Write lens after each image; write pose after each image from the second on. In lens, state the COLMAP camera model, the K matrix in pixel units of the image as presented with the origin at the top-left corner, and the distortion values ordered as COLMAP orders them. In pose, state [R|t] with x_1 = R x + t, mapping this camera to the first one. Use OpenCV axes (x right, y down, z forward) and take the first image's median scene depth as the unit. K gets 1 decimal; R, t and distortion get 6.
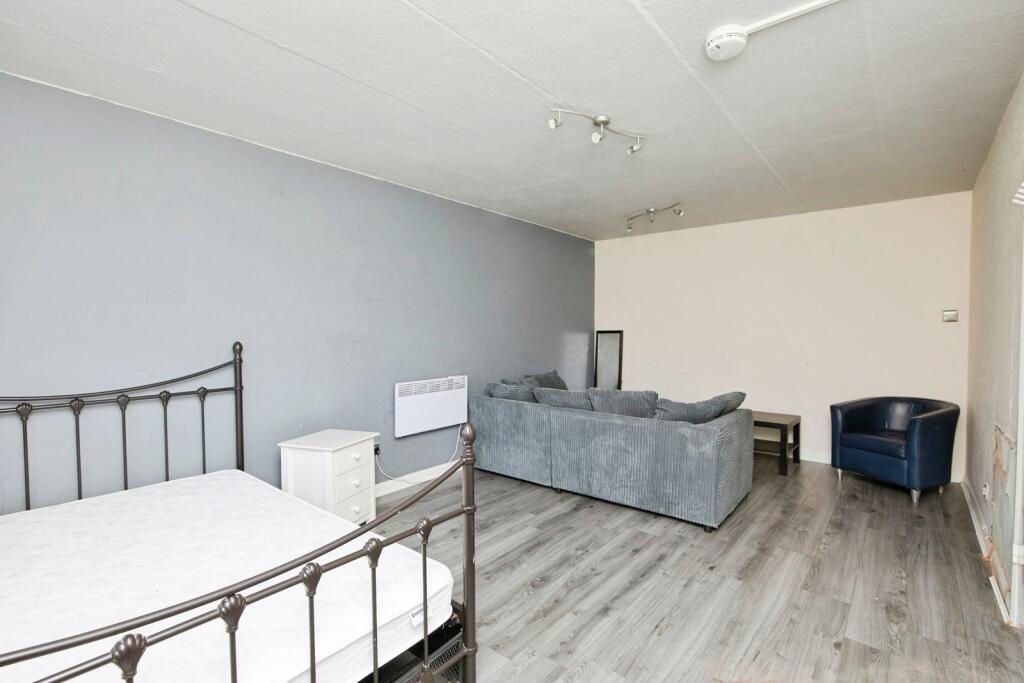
lens RADIAL K [[478.0, 0, 512.0], [0, 478.0, 341.5], [0, 0, 1]] dist [-0.000126, 0.000027]
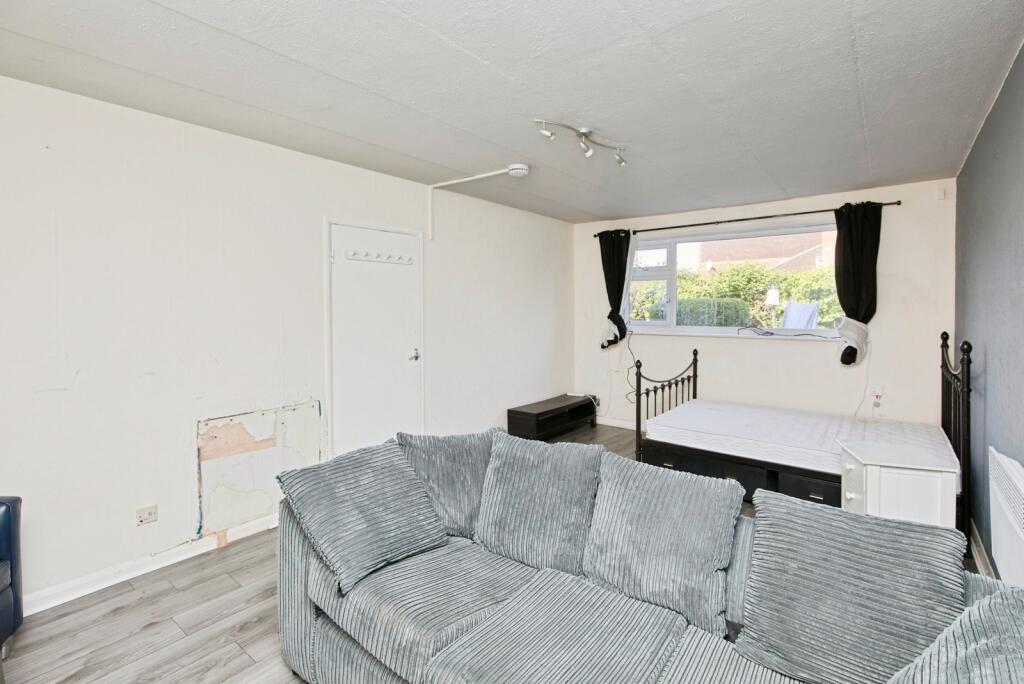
lens RADIAL K [[479.1, 0, 510.0], [0, 479.1, 311.9], [0, 0, 1]] dist [0.000081, 0.000031]
pose [[-0.999538, -0.002013, -0.030340, 0.385361], [-0.003107, 0.999345, 0.036062, -0.092140], [0.030247, 0.036140, -0.998889, 1.988415]]
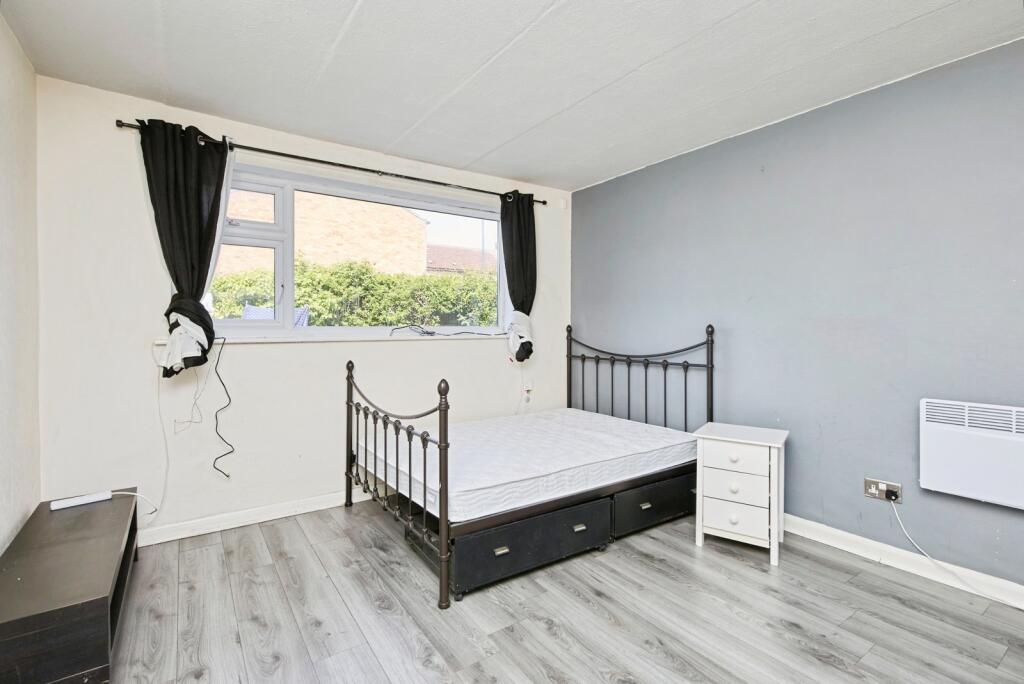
lens RADIAL K [[471.9, 0, 509.5], [0, 471.9, 326.4], [0, 0, 1]] dist [0.001417, 0.000268]
pose [[-0.267167, -0.001404, -0.963649, 0.628901], [-0.028815, 0.999563, 0.006533, 0.011197], [0.963219, 0.029513, -0.267091, 0.869279]]
